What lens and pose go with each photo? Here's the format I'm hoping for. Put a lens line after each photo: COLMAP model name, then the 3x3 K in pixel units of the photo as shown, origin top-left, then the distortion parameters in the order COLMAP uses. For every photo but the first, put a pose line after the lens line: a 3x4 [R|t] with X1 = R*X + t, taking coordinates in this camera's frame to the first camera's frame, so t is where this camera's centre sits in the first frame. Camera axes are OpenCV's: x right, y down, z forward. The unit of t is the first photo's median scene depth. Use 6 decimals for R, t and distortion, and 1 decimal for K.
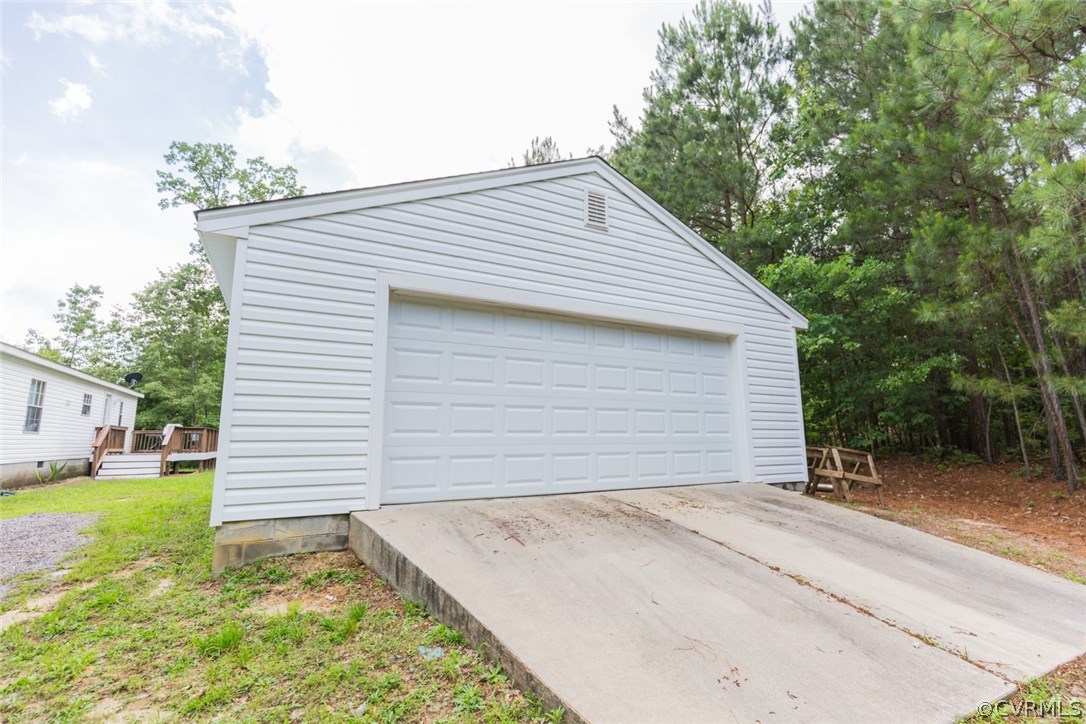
lens RADIAL K [[485.8, 0, 538.6], [0, 485.8, 359.1], [0, 0, 1]] dist [-0.000979, 0.005422]
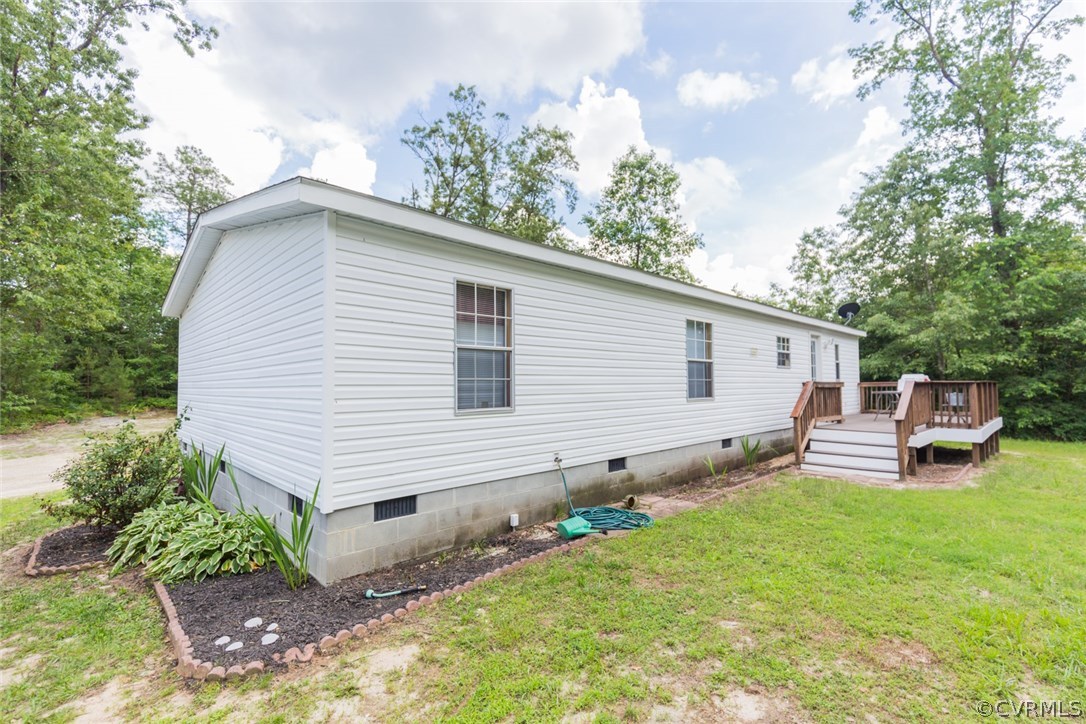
lens RADIAL K [[485.5, 0, 556.5], [0, 485.5, 368.1], [0, 0, 1]] dist [0.000801, 0.000077]
pose [[0.289147, -0.023885, -0.956987, -0.307531], [0.162968, 0.986324, 0.024622, 0.039540], [0.943311, -0.163078, 0.289085, 0.419453]]
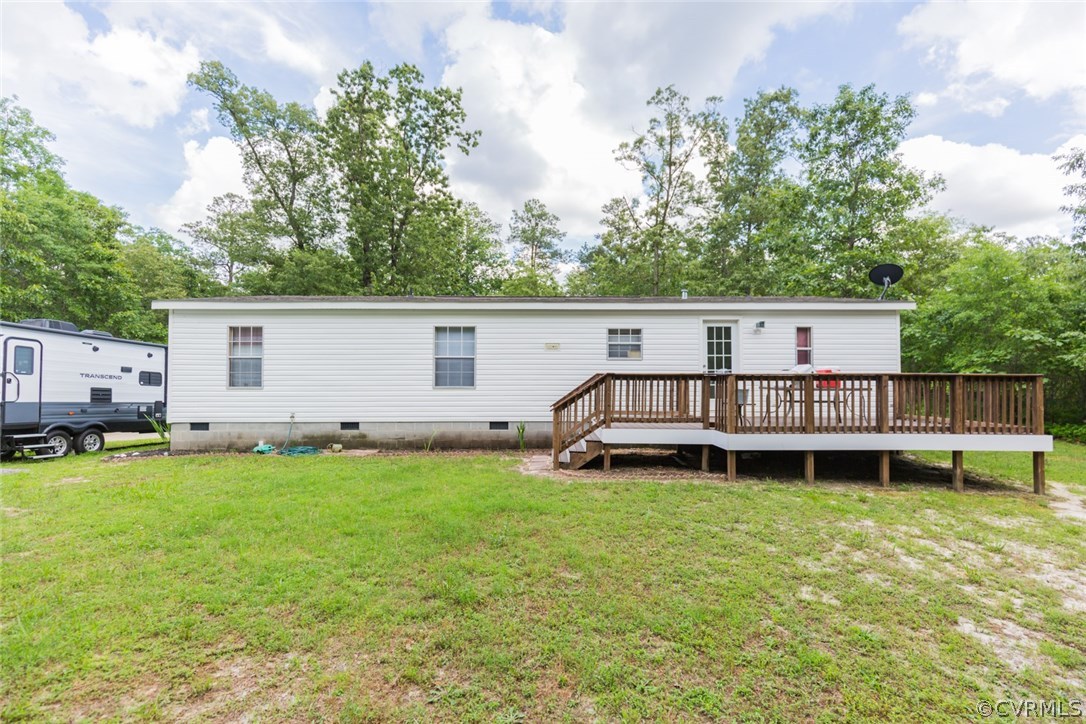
lens RADIAL K [[492.6, 0, 560.5], [0, 492.6, 362.5], [0, 0, 1]] dist [0.000338, -0.000043]
pose [[-0.449161, -0.013491, -0.893349, -0.234895], [0.154246, 0.983702, -0.092408, 0.143393], [0.880036, -0.179302, -0.439759, 1.032480]]
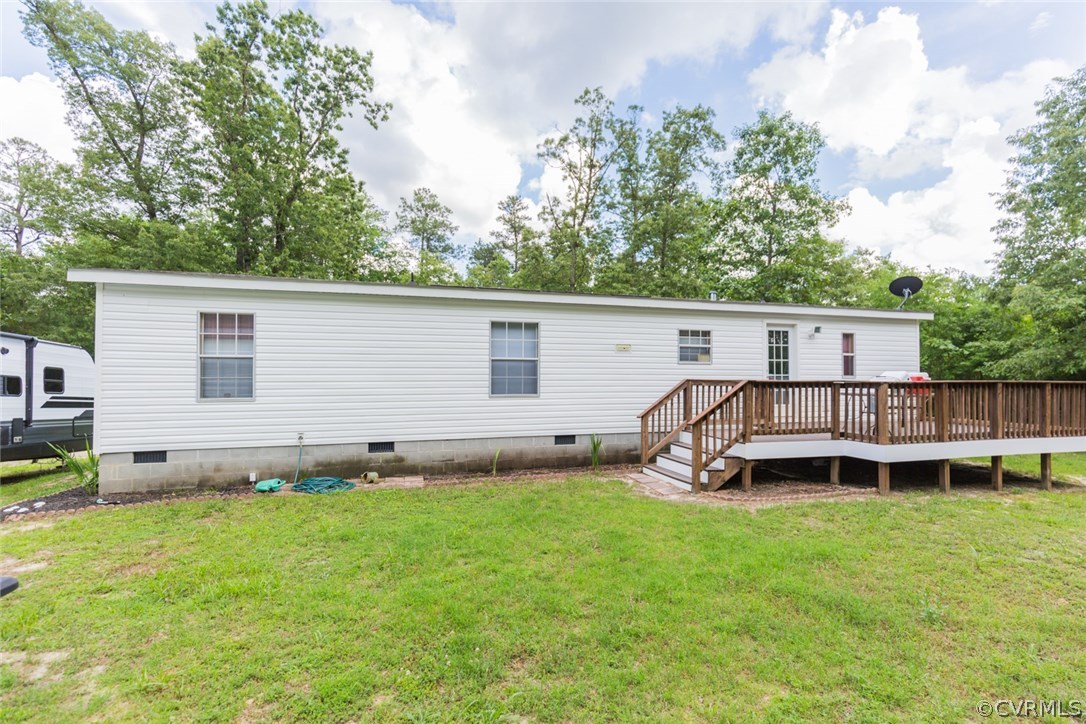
lens RADIAL K [[485.5, 0, 556.5], [0, 485.5, 368.1], [0, 0, 1]] dist [0.000801, 0.000077]
pose [[-0.188256, -0.003761, -0.982113, -0.240371], [0.164803, 0.985692, -0.035365, 0.096704], [0.968194, -0.168513, -0.184943, 0.796074]]
